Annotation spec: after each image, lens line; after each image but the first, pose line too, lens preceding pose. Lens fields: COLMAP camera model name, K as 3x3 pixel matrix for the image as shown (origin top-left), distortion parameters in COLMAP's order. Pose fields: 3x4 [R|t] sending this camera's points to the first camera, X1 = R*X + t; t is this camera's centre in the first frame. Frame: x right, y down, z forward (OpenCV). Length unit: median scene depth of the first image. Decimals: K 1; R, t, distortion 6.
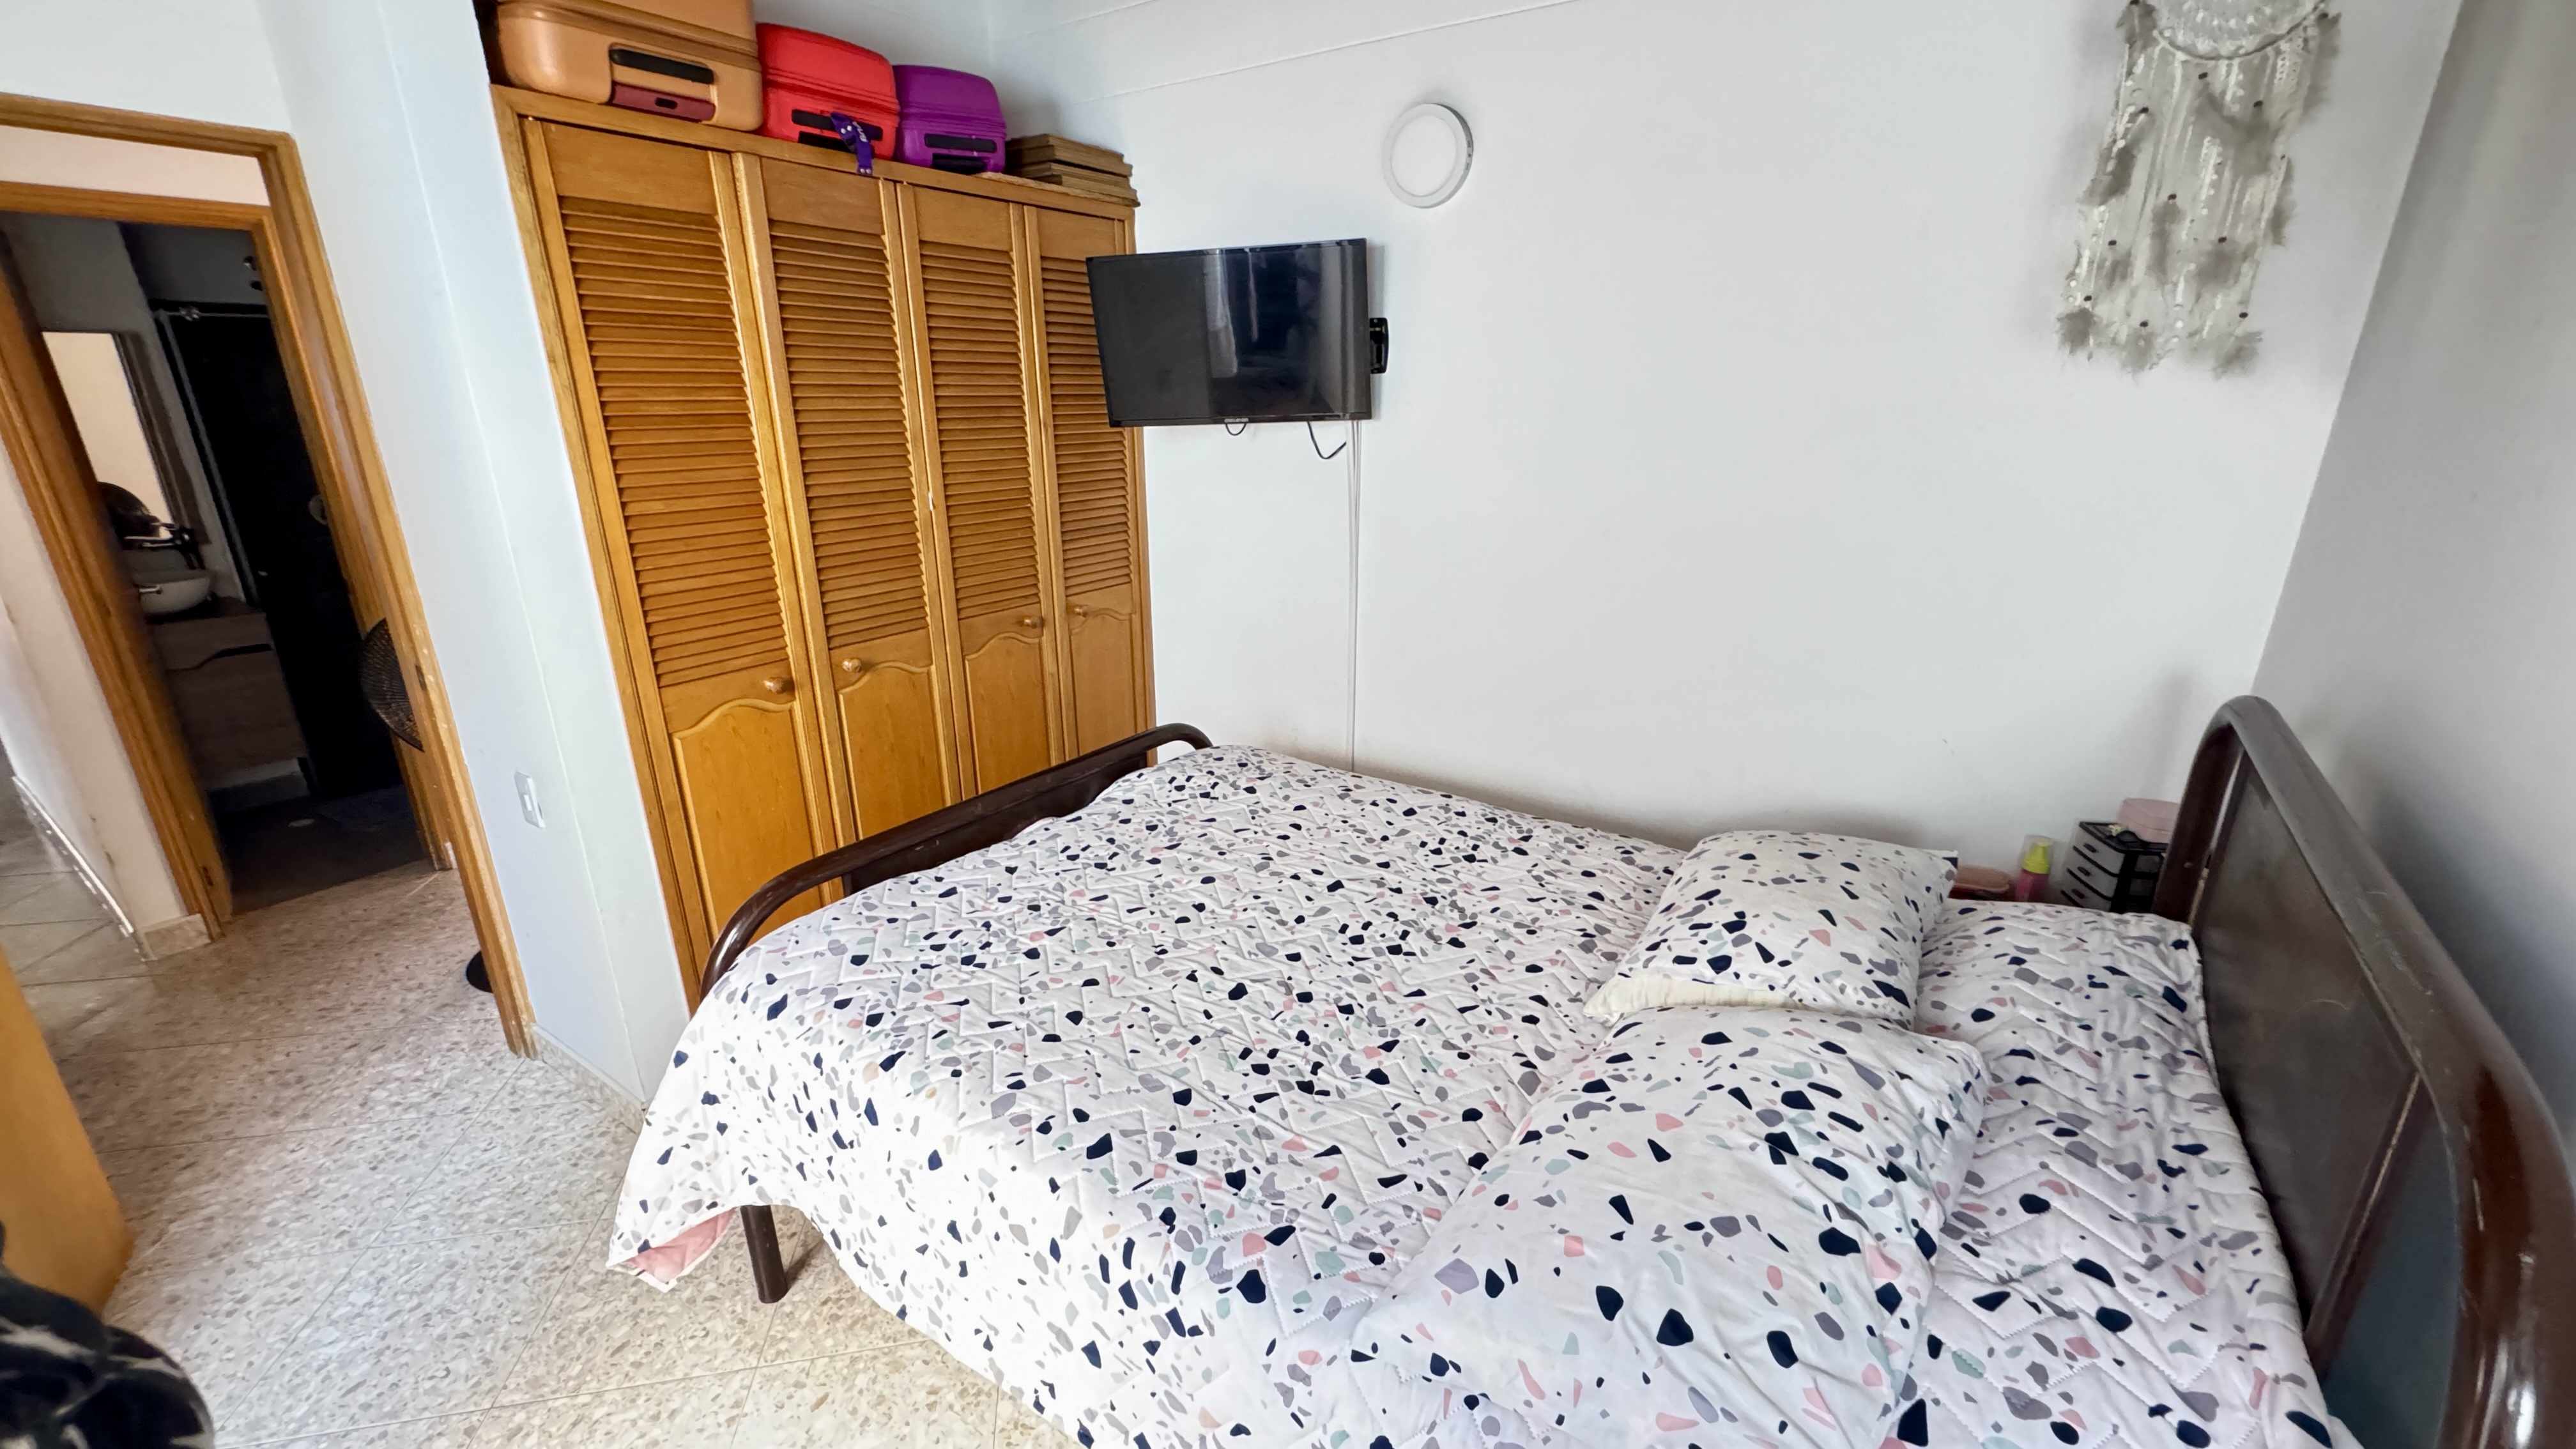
lens RADIAL K [[1031.5, 0, 1287.1], [0, 1031.5, 718.6], [0, 0, 1]] dist [-0.002394, 0.000190]
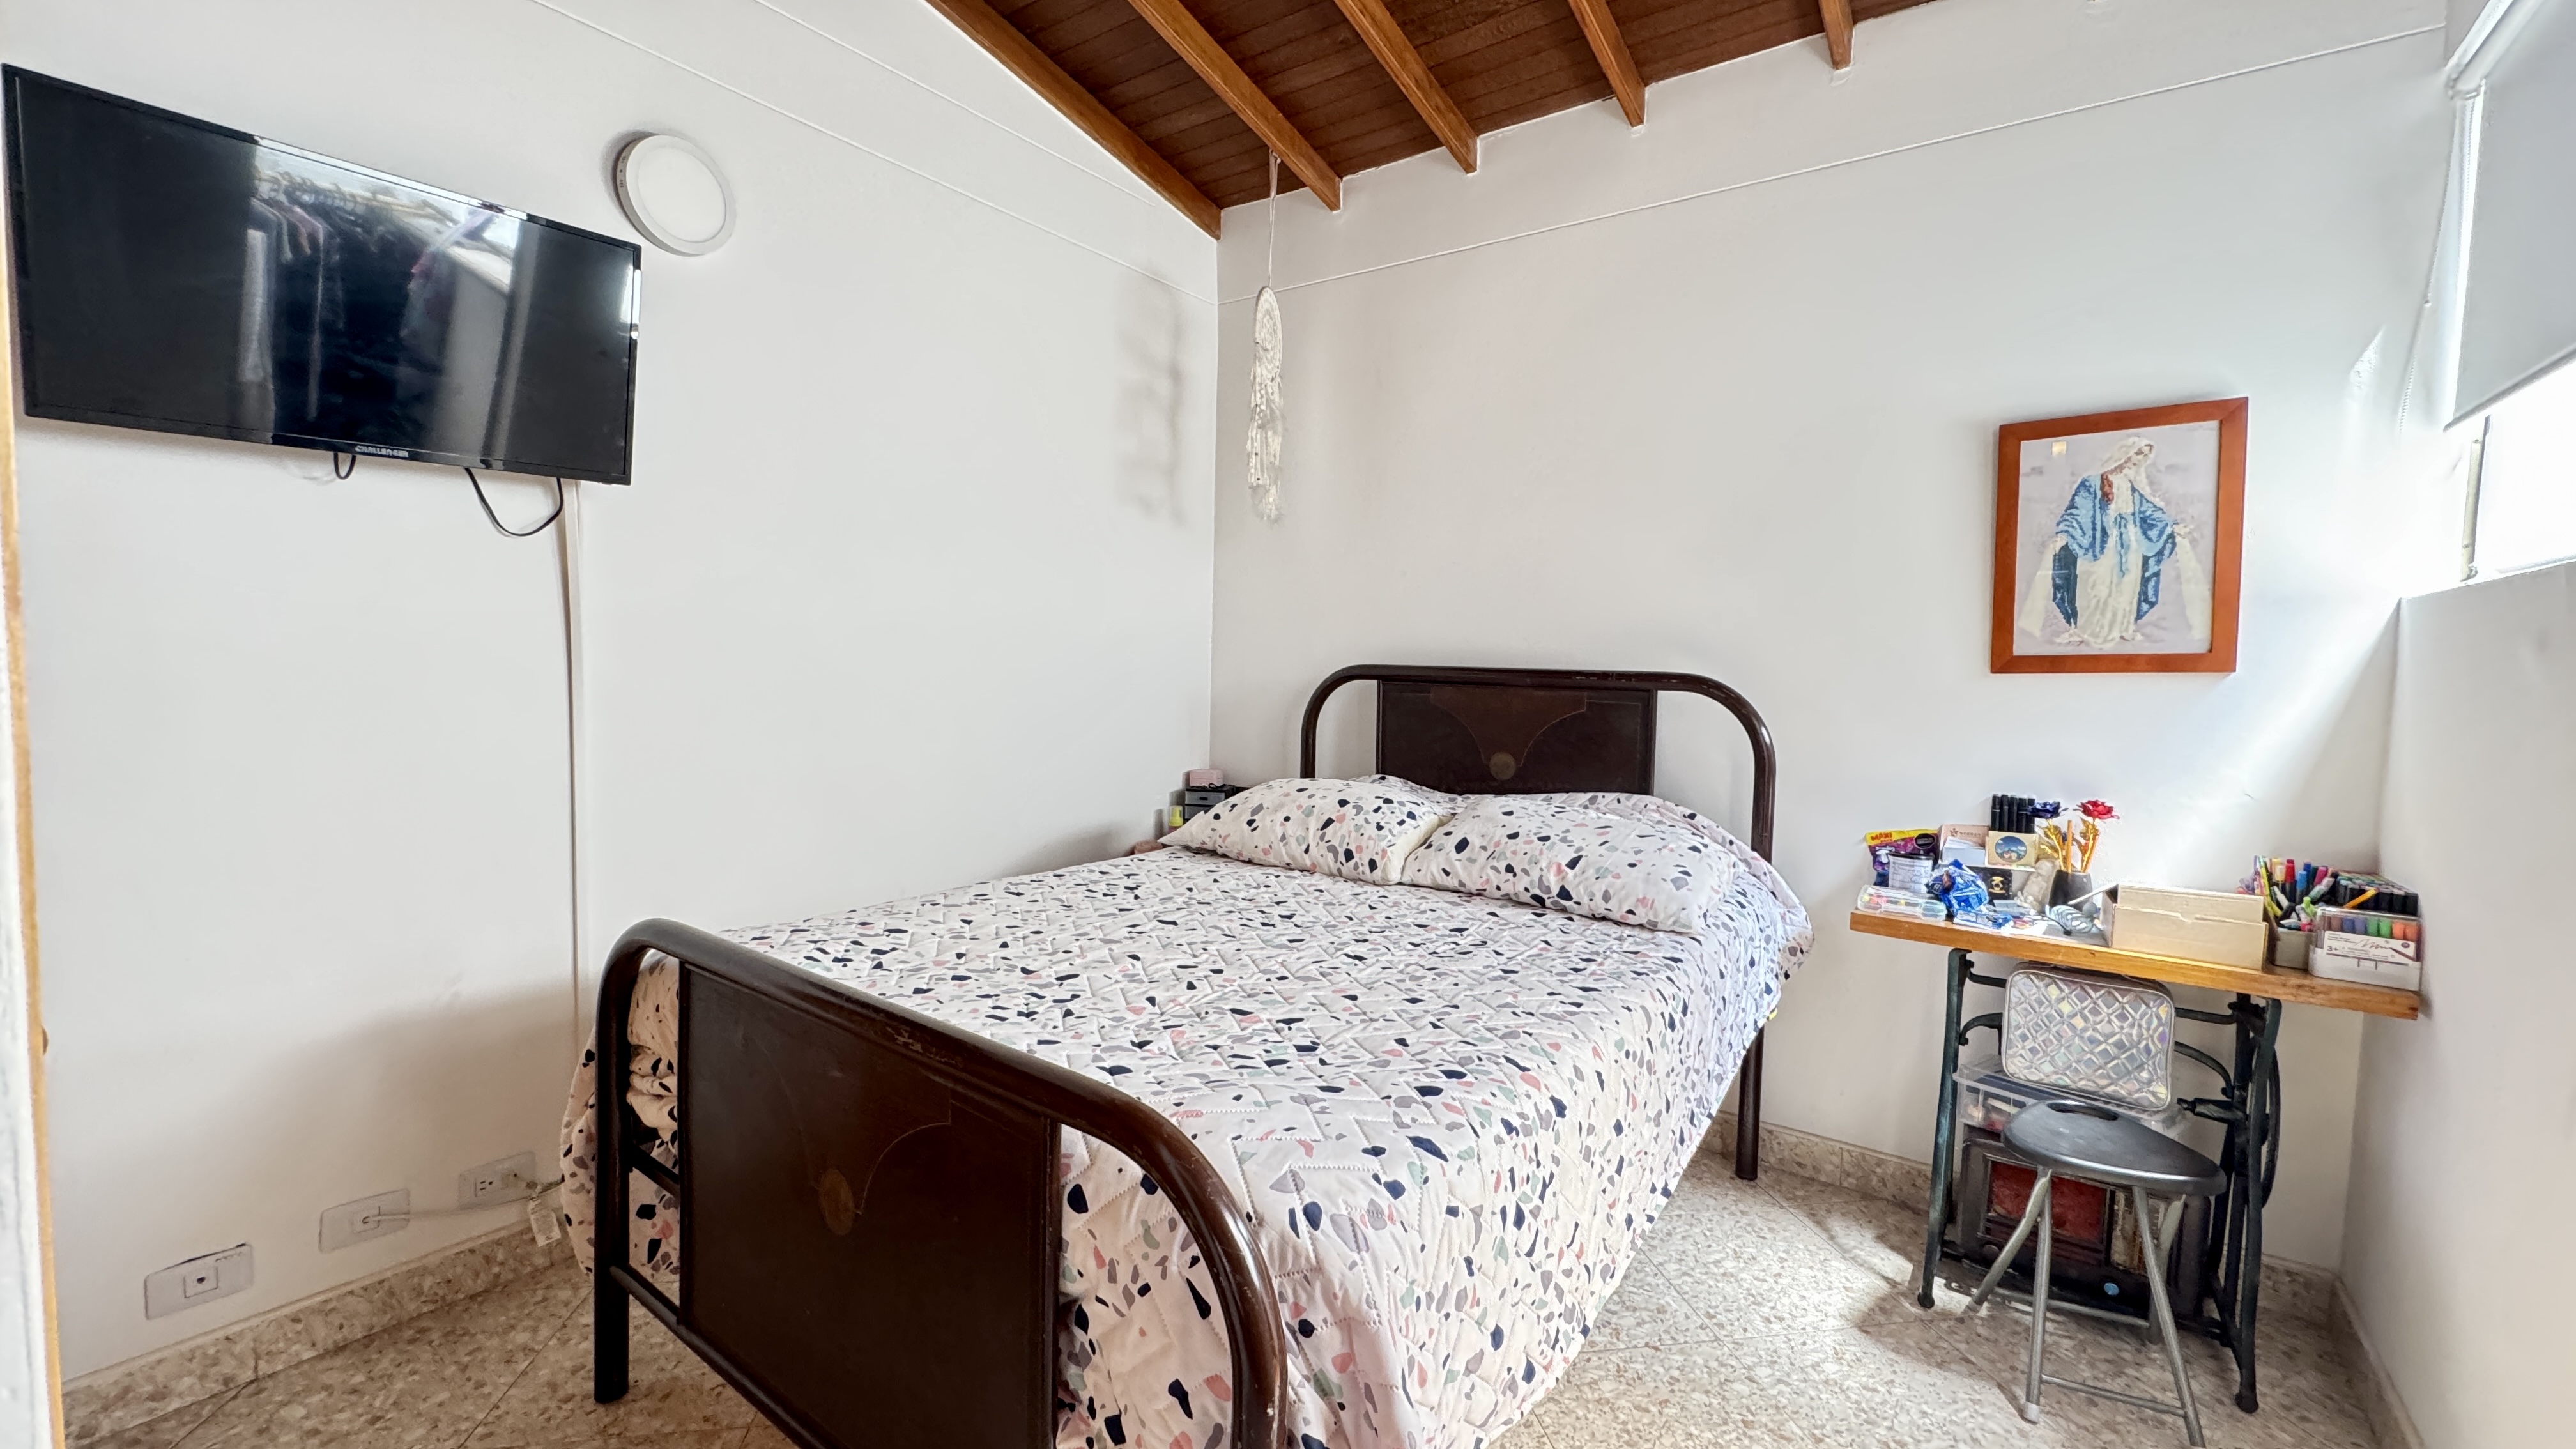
lens RADIAL K [[1031.5, 0, 1286.2], [0, 1031.5, 727.1], [0, 0, 1]] dist [-0.002394, 0.000190]
pose [[0.020188, -0.068072, 0.997476, -1.116757], [0.274451, 0.959731, 0.059941, -0.058899], [-0.961389, 0.272548, 0.038058, 0.940038]]
